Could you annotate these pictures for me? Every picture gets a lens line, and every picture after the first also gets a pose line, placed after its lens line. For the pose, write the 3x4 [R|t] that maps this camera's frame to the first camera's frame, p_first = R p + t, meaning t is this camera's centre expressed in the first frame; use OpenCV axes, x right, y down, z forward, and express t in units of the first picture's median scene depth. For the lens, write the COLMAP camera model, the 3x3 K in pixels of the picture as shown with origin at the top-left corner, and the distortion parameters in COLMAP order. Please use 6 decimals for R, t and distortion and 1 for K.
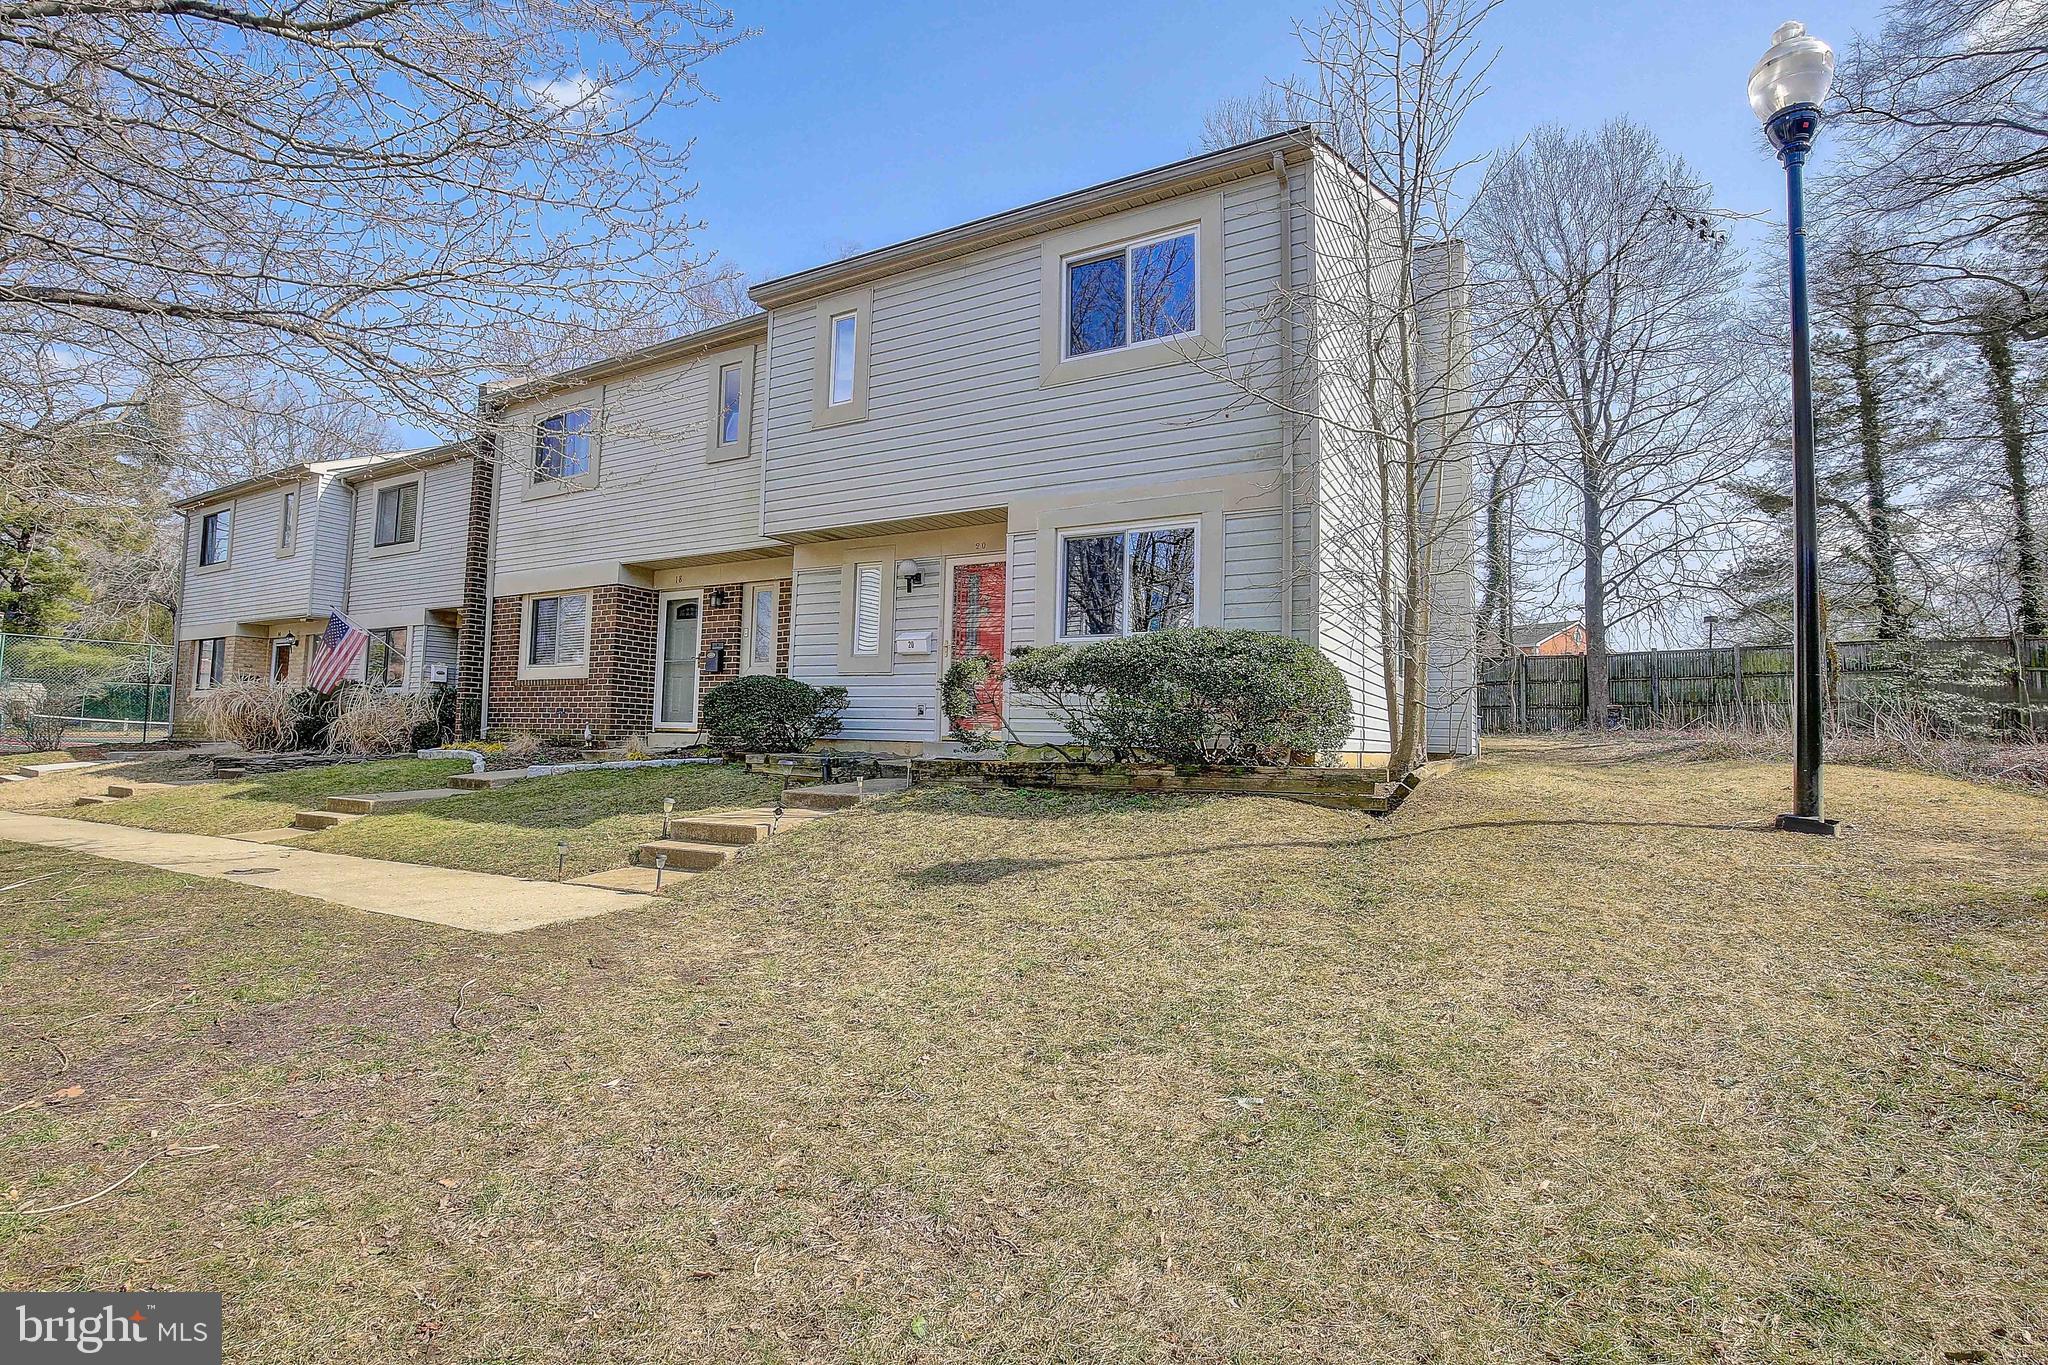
lens RADIAL K [[939.2, 0, 1026.1], [0, 939.2, 687.2], [0, 0, 1]] dist [-0.034422, 0.005980]
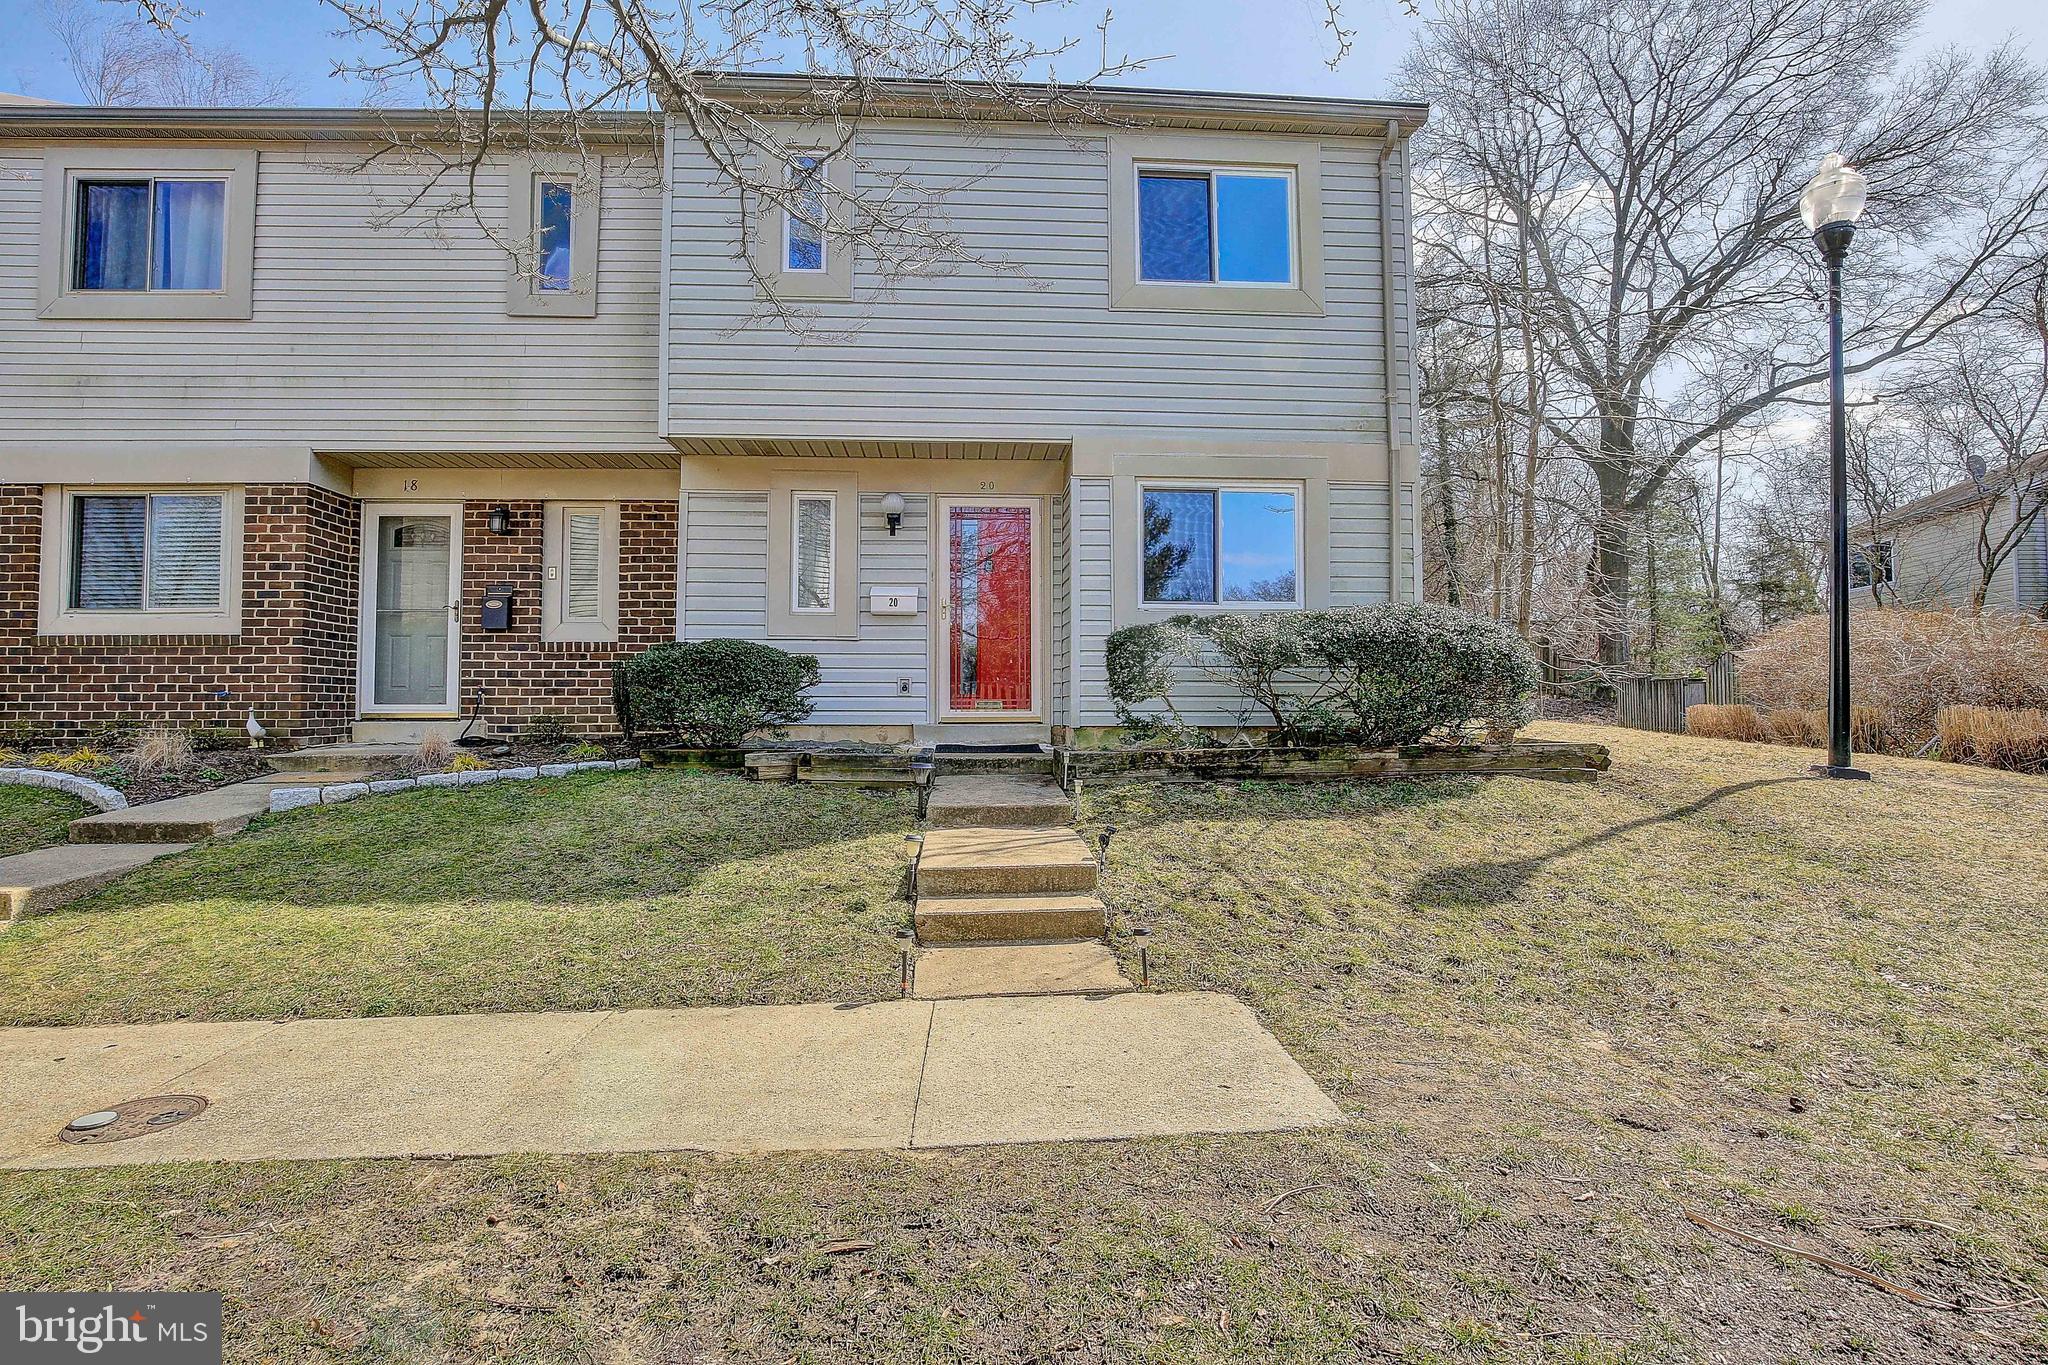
lens RADIAL K [[939.2, 0, 1017.7], [0, 939.2, 681.9], [0, 0, 1]] dist [-0.034422, 0.005980]
pose [[0.841511, -0.010393, 0.540140, -0.457291], [-0.011674, 0.999232, 0.037415, -0.009295], [-0.540114, -0.037791, 0.840743, 0.279587]]
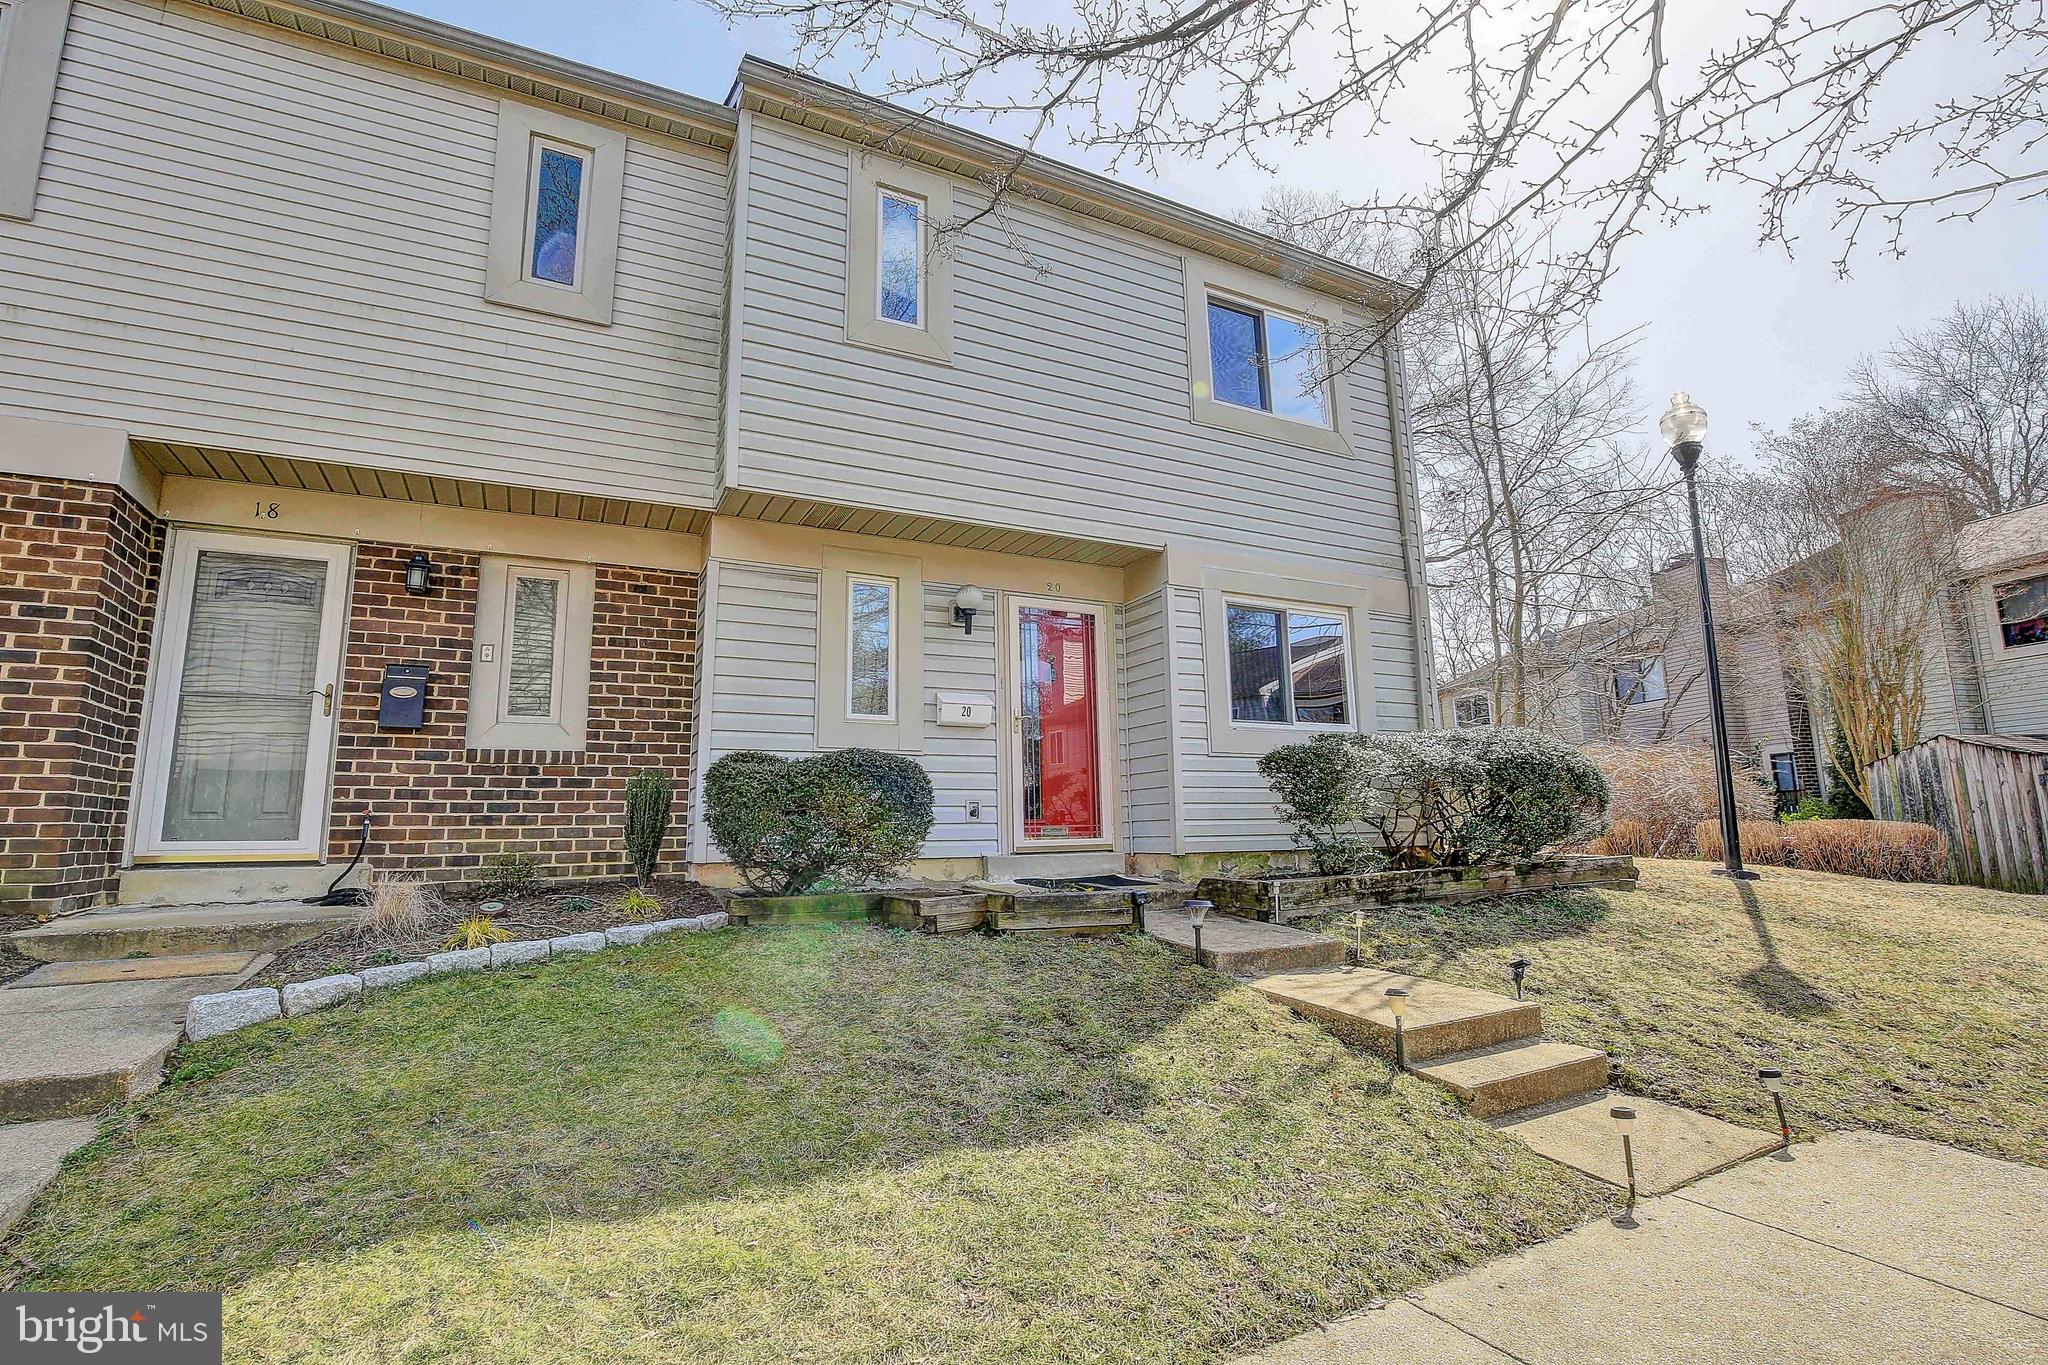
lens RADIAL K [[939.2, 0, 1014.6], [0, 939.2, 679.9], [0, 0, 1]] dist [-0.034422, 0.005980]
pose [[0.562723, 0.099493, 0.820636, -0.651583], [-0.020575, 0.994109, -0.106416, 0.002940], [-0.826389, 0.042998, 0.561455, 0.591469]]
